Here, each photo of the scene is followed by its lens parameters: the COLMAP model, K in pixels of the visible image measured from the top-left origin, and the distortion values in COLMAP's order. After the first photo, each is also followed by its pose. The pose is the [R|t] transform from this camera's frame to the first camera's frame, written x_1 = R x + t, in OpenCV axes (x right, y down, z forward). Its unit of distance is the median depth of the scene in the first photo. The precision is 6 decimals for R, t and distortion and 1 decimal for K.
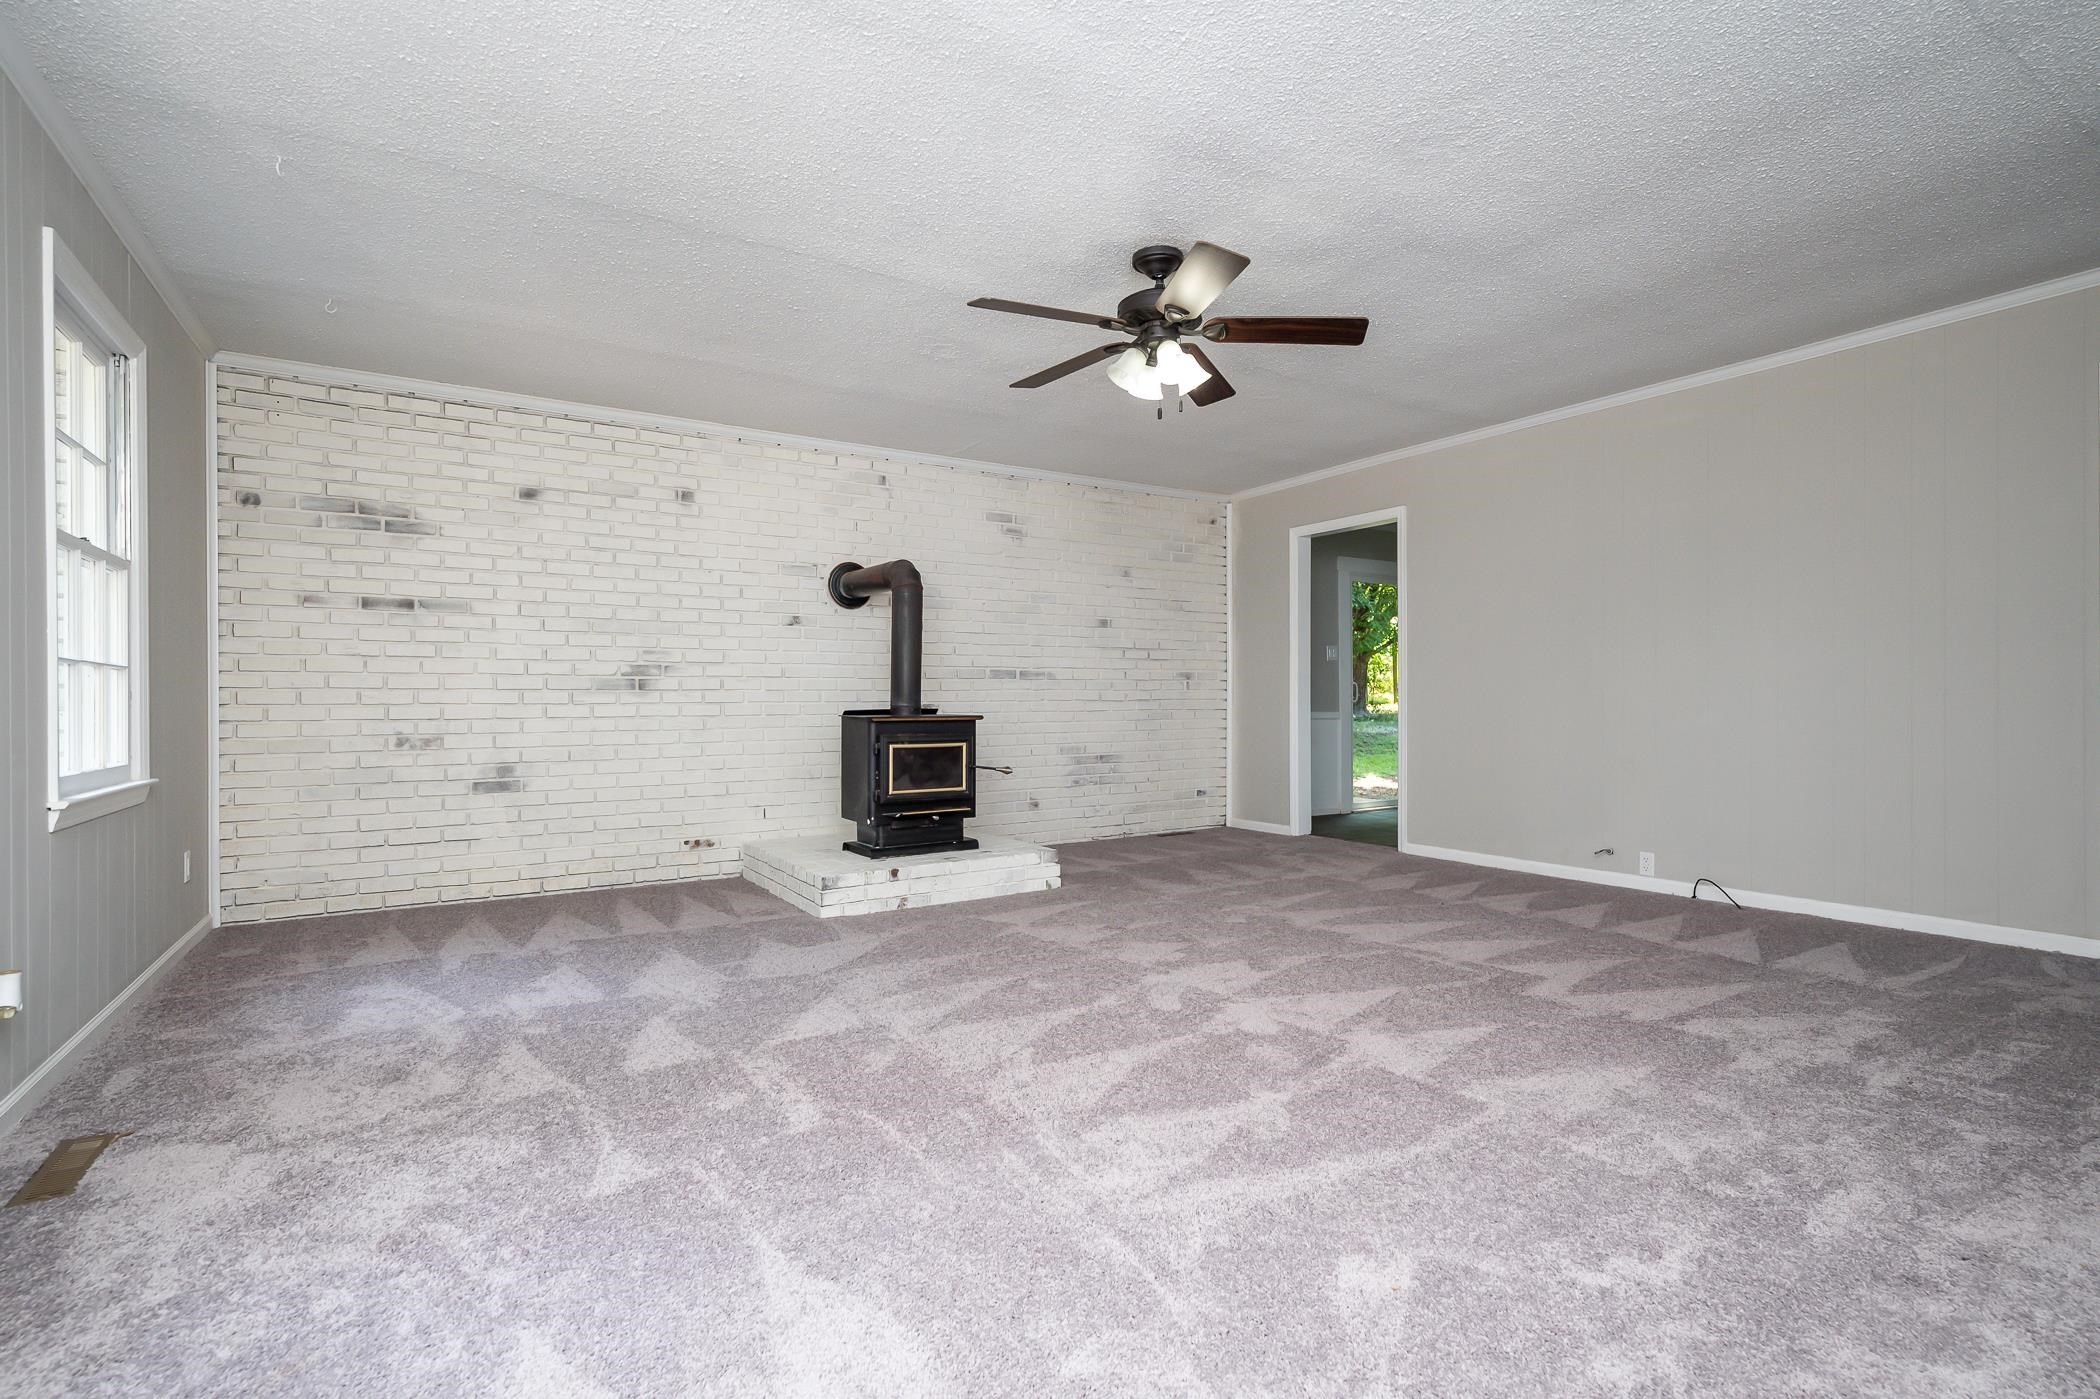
lens RADIAL K [[959.0, 0, 1047.7], [0, 959.0, 700.4], [0, 0, 1]] dist [0.007431, 0.001084]
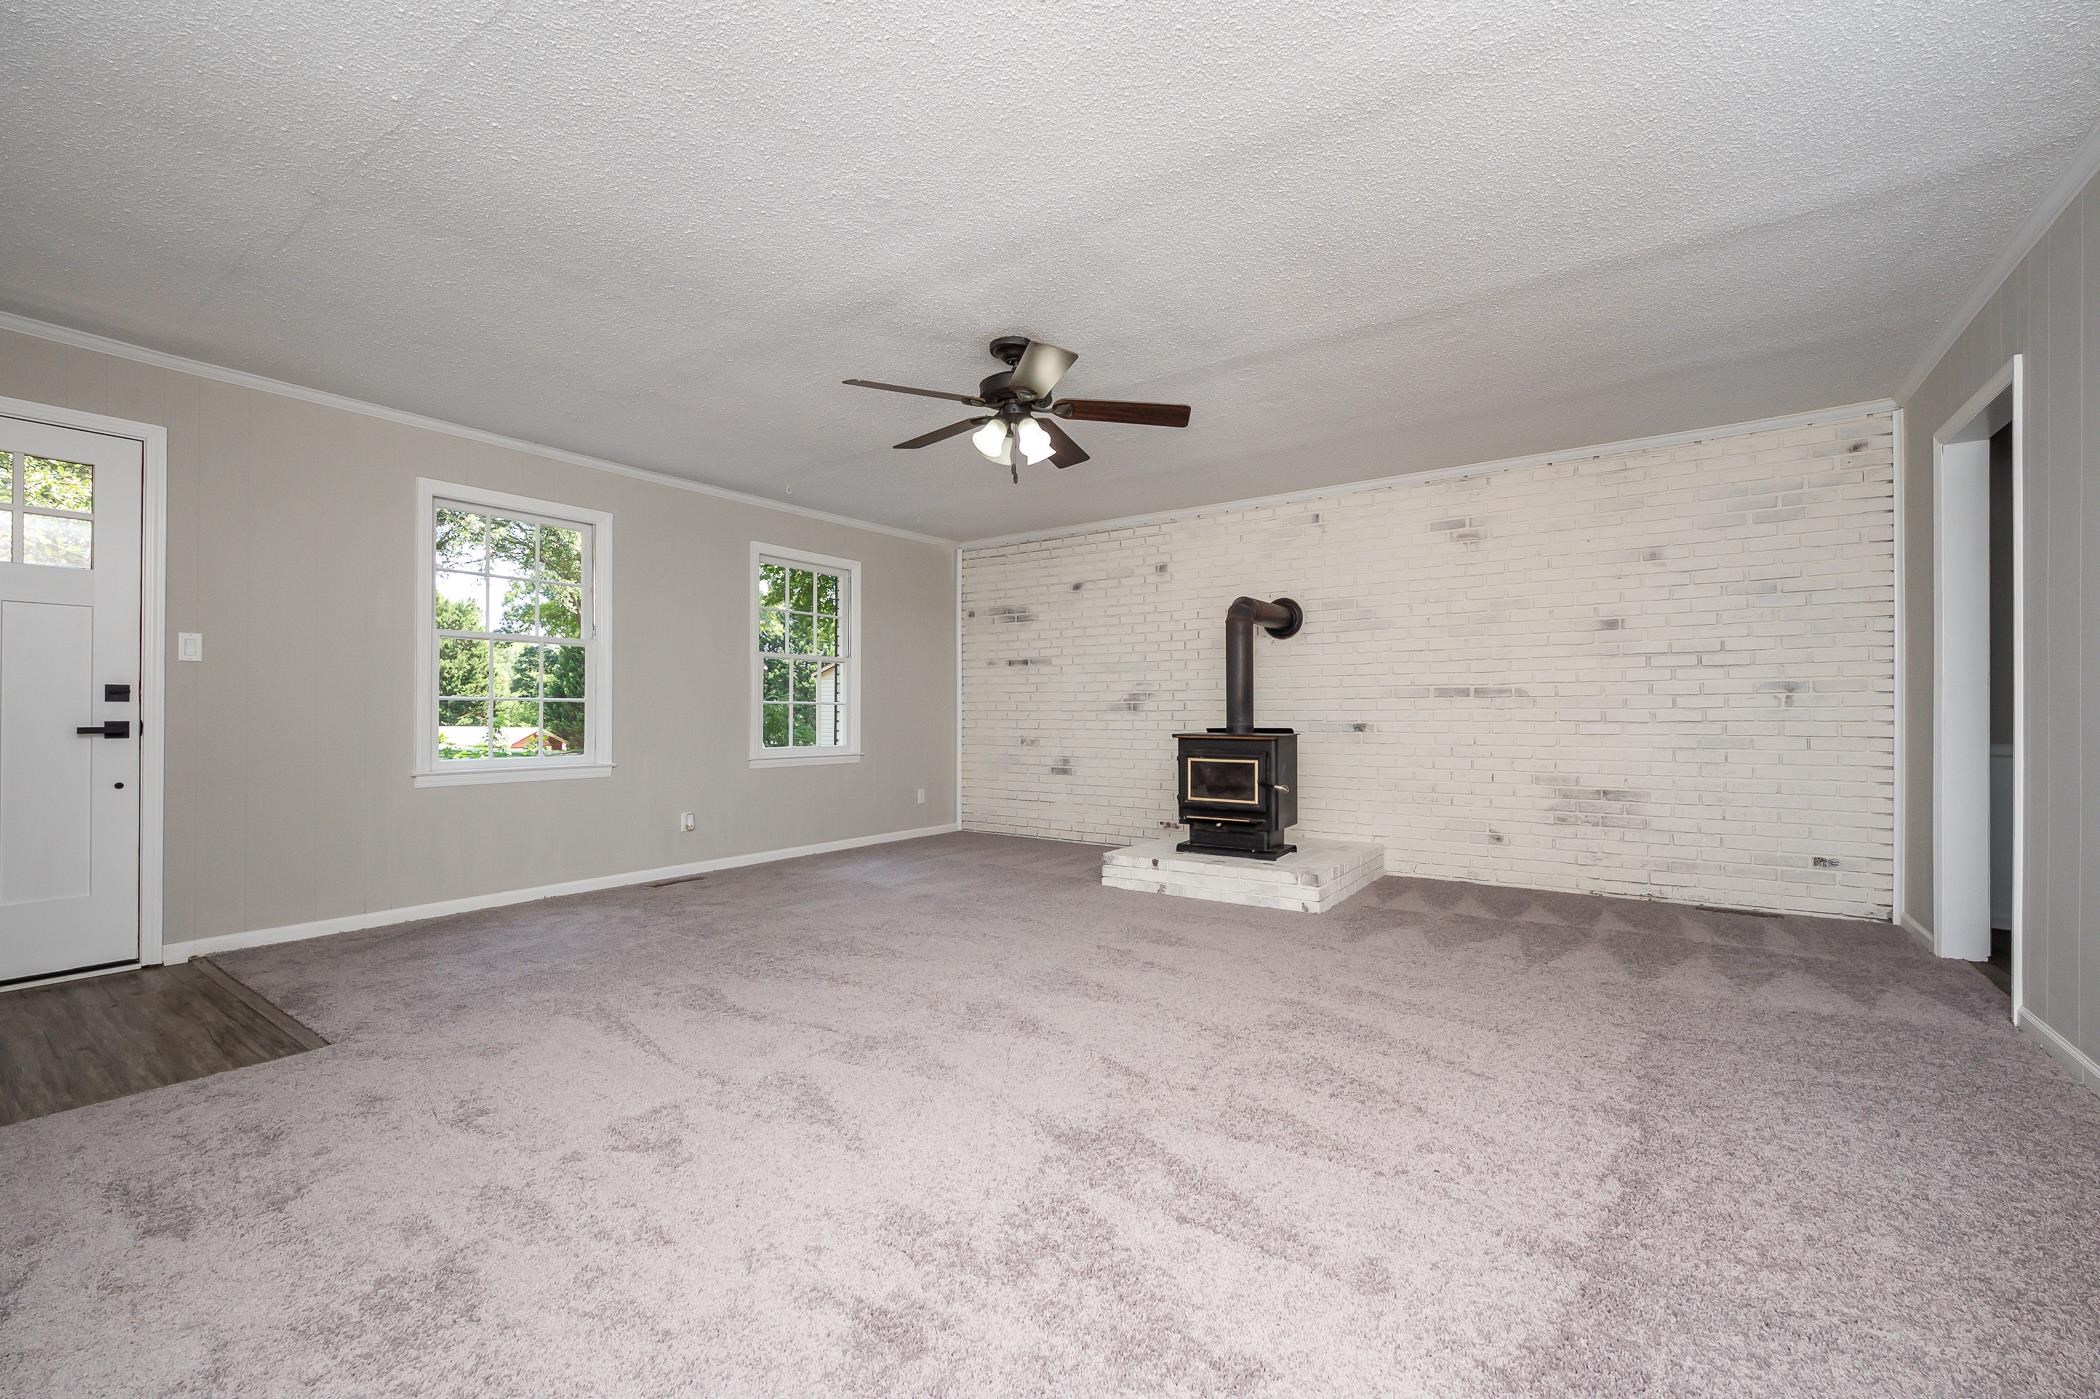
lens RADIAL K [[830.6, 0, 1056.3], [0, 830.6, 706.7], [0, 0, 1]] dist [0.002690, 0.000087]
pose [[0.409652, -0.003250, -0.912236, 0.666855], [-0.000303, 0.999993, -0.003698, -0.012864], [0.912242, 0.001791, 0.409648, 0.399831]]
